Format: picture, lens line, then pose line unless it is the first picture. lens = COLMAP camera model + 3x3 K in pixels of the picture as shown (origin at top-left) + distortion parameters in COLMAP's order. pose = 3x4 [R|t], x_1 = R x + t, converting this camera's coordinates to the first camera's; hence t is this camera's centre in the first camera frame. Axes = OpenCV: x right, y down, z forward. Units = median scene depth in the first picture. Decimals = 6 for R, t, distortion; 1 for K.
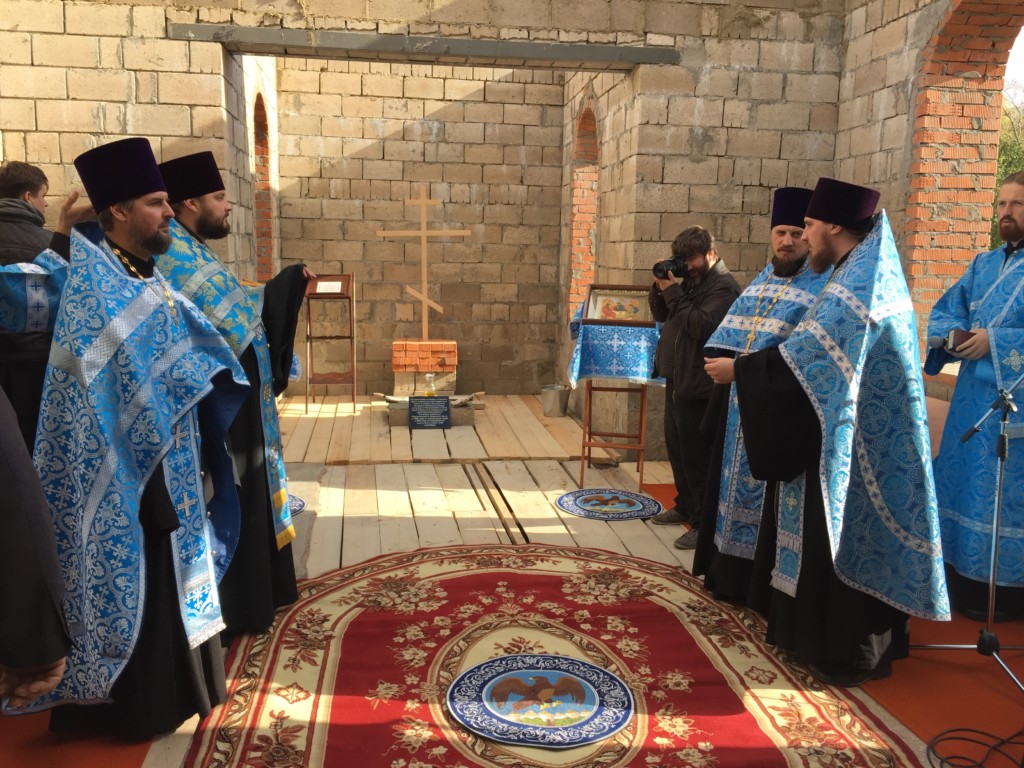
lens RADIAL K [[874.4, 0, 514.4], [0, 874.4, 383.7], [0, 0, 1]] dist [-0.002796, -0.012715]
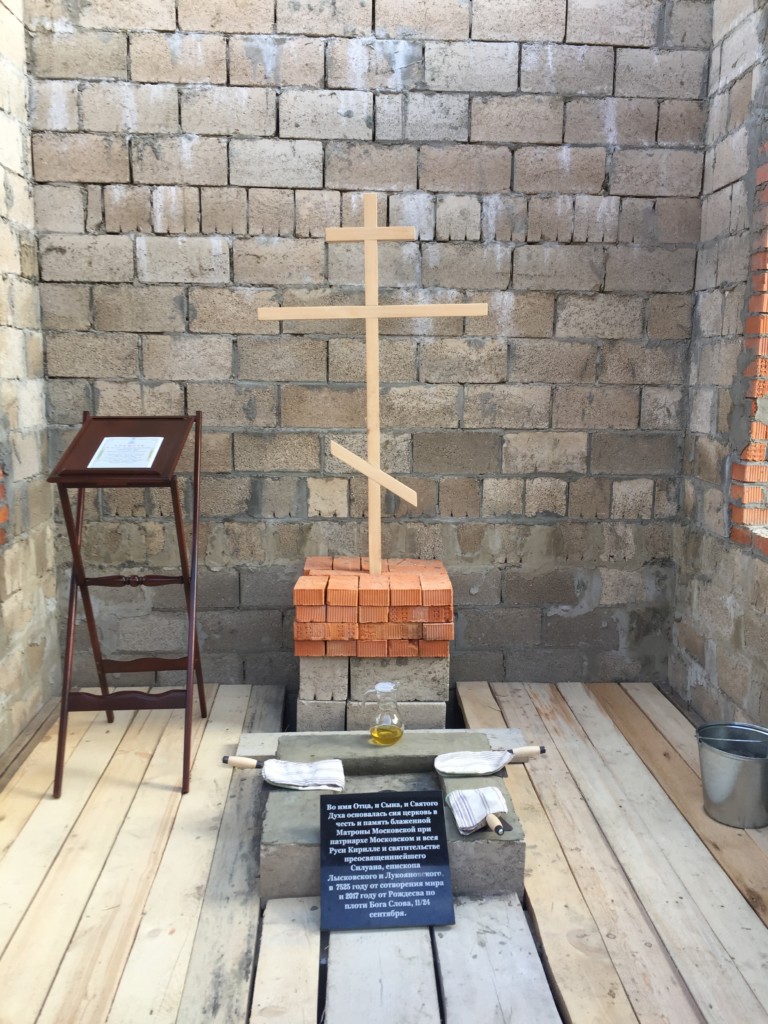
lens RADIAL K [[874.4, 0, 382.8], [0, 874.4, 542.8], [0, 0, 1]] dist [-0.002796, -0.012715]
pose [[0.995172, 0.009250, -0.097713, -0.056518], [-0.004323, 0.998714, 0.050509, -0.083379], [0.098054, -0.049842, 0.993932, 0.577126]]
